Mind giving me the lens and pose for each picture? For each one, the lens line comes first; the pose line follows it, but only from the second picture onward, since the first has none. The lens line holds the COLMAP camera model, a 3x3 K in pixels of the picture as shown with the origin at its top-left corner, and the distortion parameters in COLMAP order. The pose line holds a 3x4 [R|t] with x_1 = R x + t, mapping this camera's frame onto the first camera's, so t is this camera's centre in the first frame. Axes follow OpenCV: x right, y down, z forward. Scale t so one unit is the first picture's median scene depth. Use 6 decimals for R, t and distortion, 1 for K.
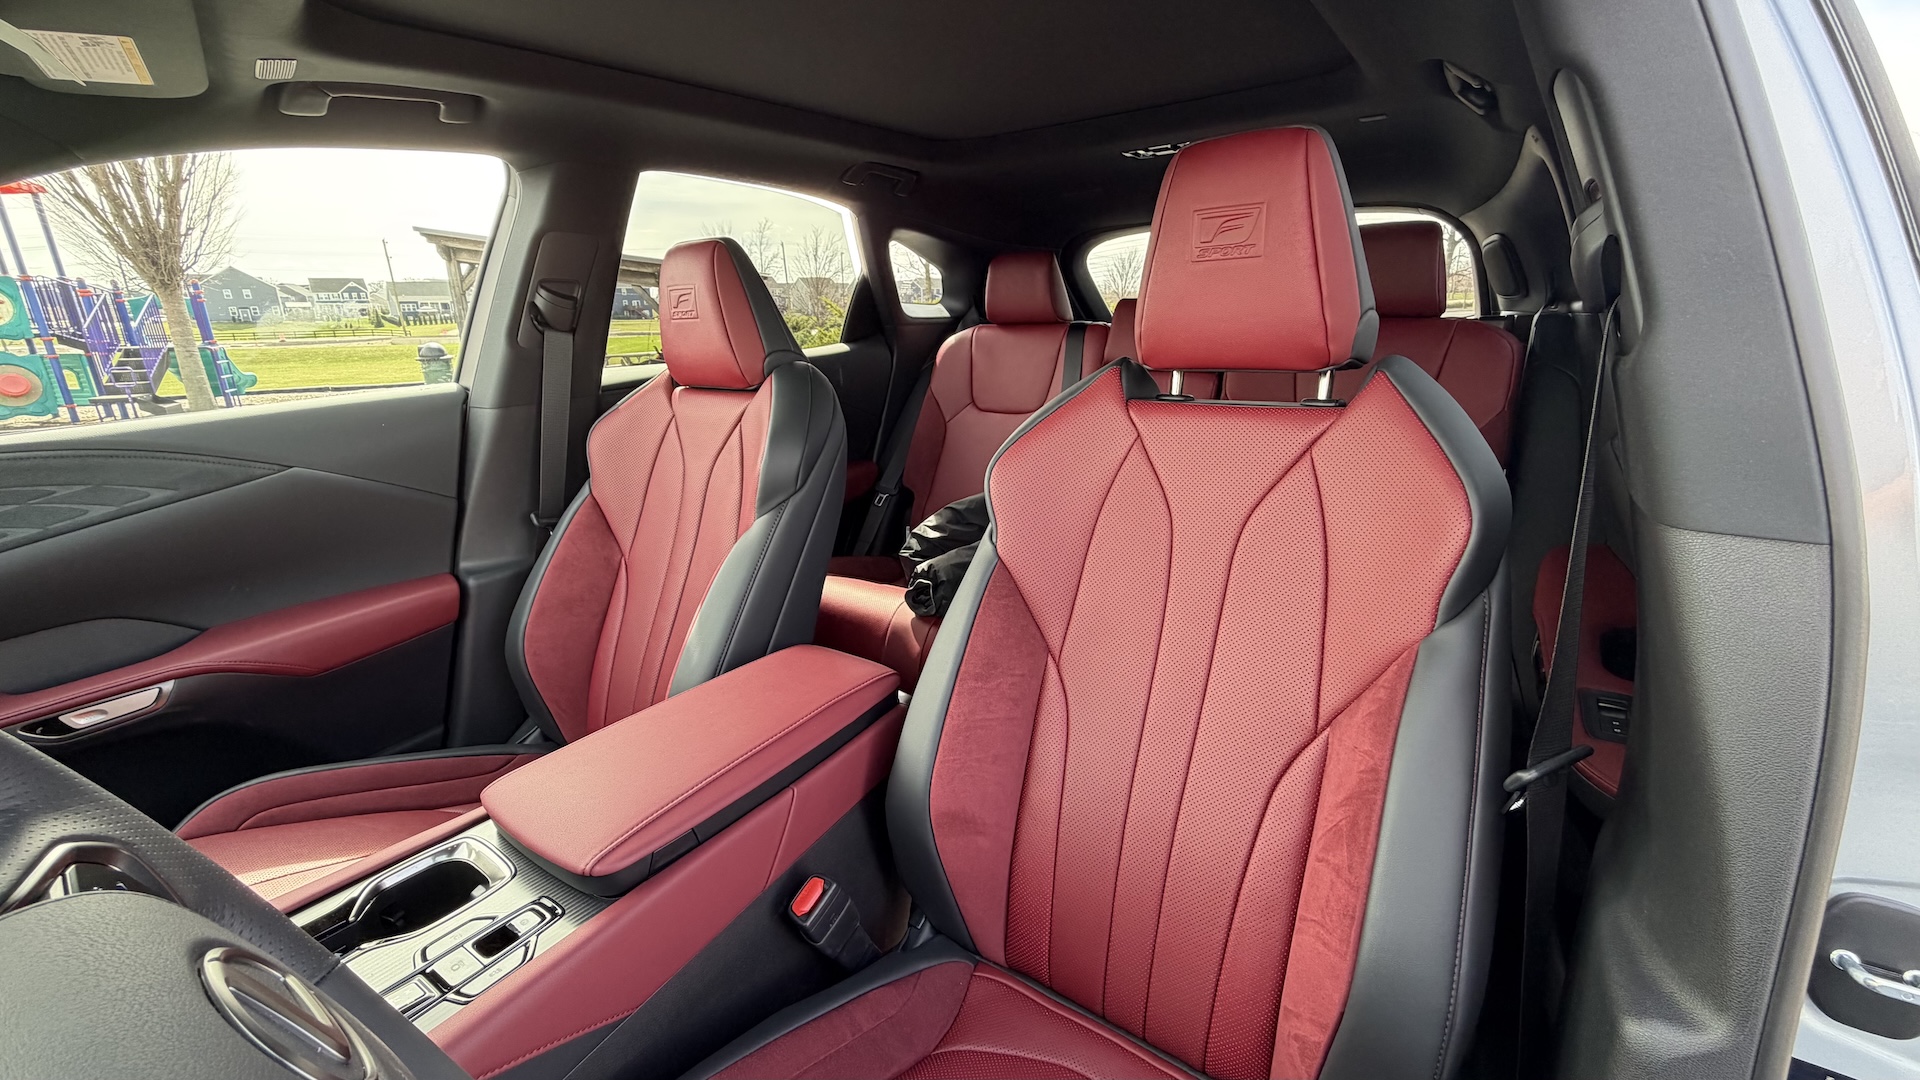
lens RADIAL K [[749.9, 0, 961.5], [0, 749.9, 536.9], [0, 0, 1]] dist [0.001788, 0.000093]
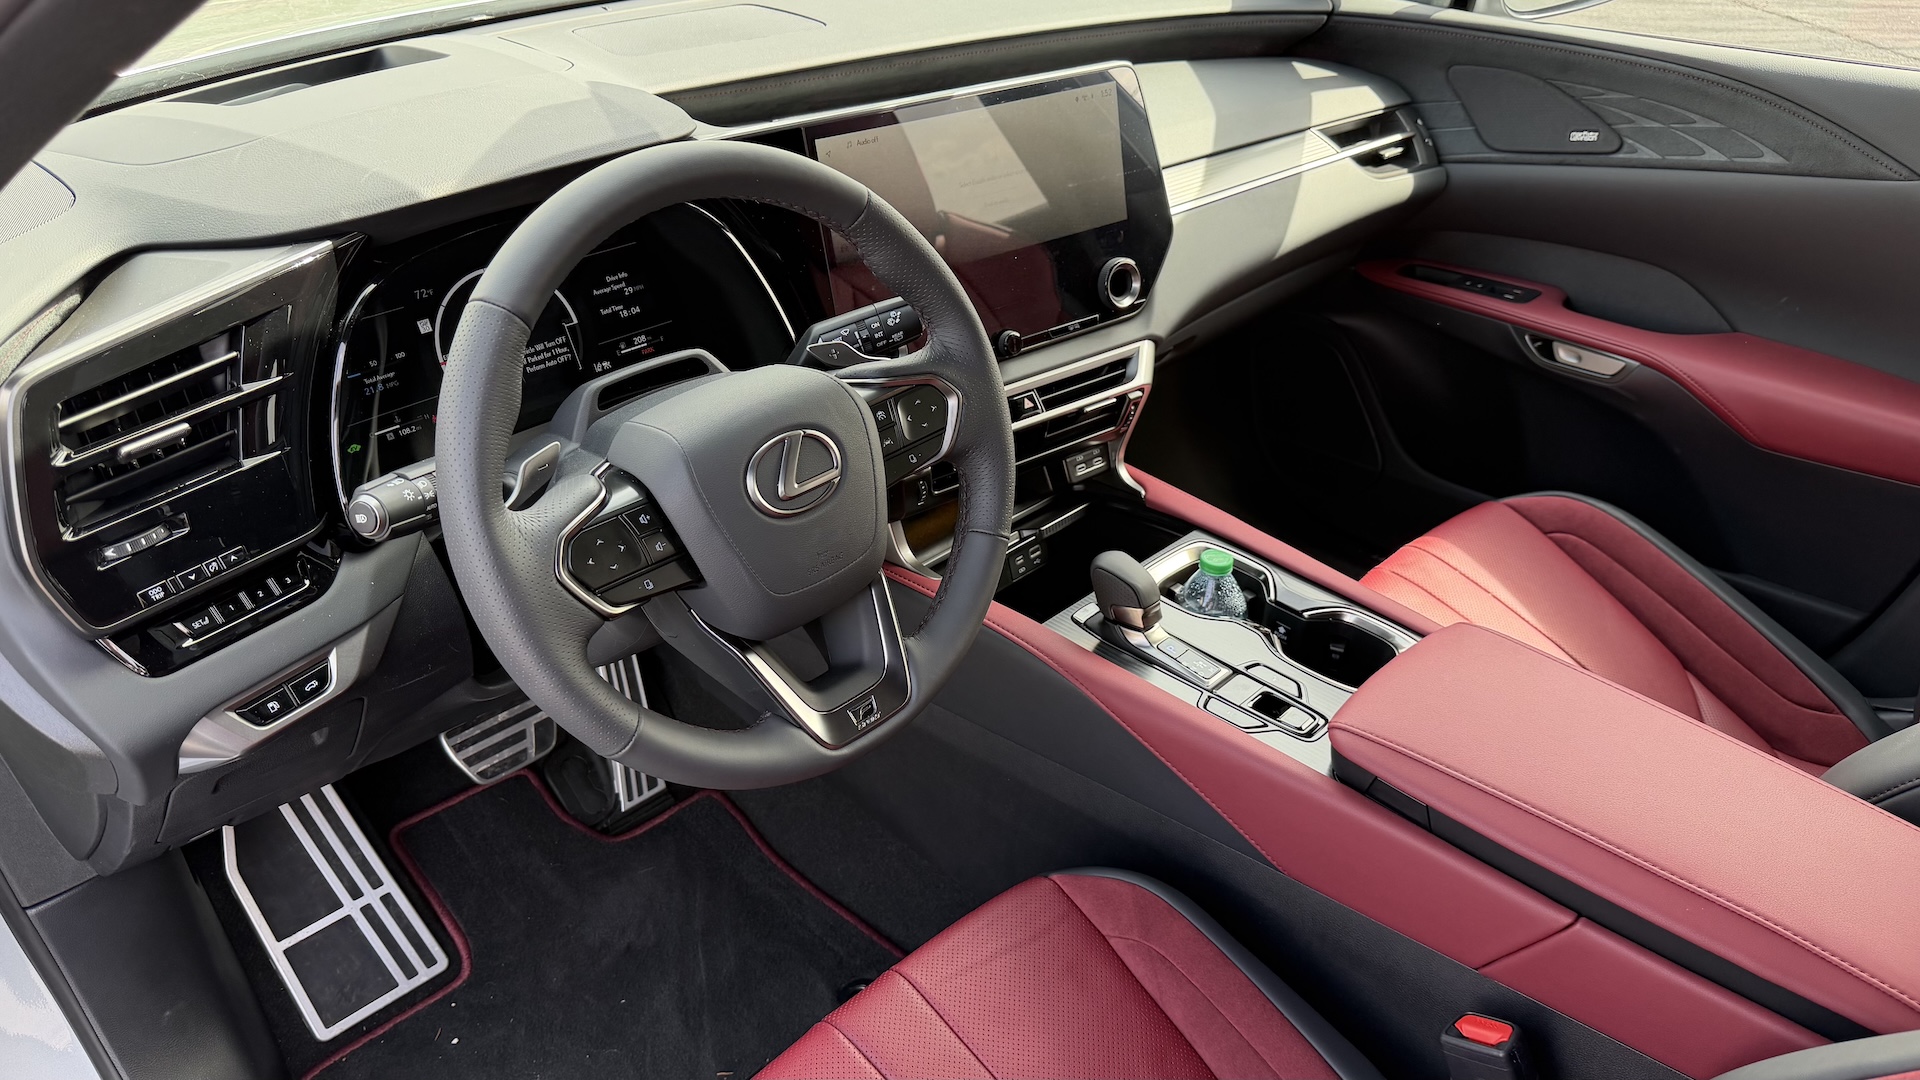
lens RADIAL K [[1335.6, 0, 960.6], [0, 1335.6, 545.0], [0, 0, 1]] dist [-0.012658, -0.004335]
pose [[-0.147771, 0.551645, -0.820885, 0.448223], [-0.295726, 0.767380, 0.568923, -0.294622], [0.943774, 0.326827, 0.049739, 0.259117]]
